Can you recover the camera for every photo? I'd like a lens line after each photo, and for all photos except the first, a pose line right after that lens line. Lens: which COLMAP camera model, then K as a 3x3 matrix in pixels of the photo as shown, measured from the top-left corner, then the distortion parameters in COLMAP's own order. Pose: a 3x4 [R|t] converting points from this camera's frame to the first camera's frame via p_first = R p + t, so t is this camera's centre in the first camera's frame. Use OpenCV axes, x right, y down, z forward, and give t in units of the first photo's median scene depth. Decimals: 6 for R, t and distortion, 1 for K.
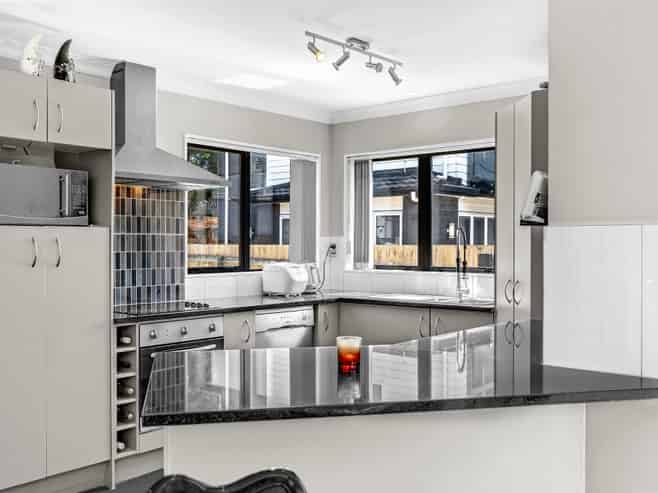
lens RADIAL K [[671.2, 0, 329.5], [0, 671.2, 249.7], [0, 0, 1]] dist [-0.008887, 0.000000]
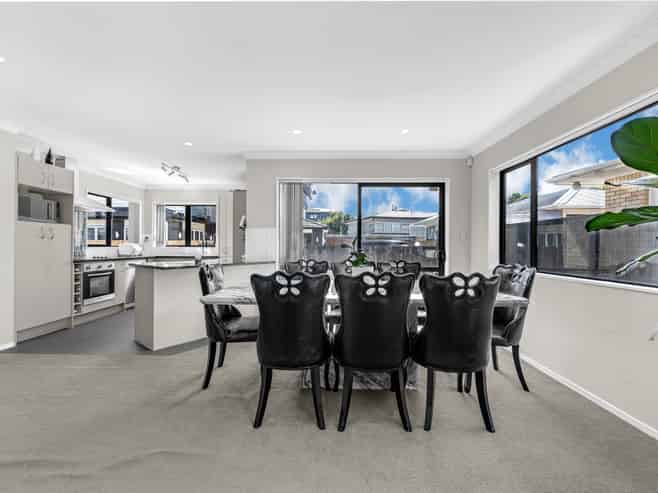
lens RADIAL K [[317.7, 0, 331.1], [0, 317.7, 248.7], [0, 0, 1]] dist [0.000220, -0.000218]
pose [[0.770593, 0.002518, 0.637322, -0.299096], [0.000269, 0.999991, -0.004276, 0.055616], [-0.637327, 0.003467, 0.770586, -0.489605]]
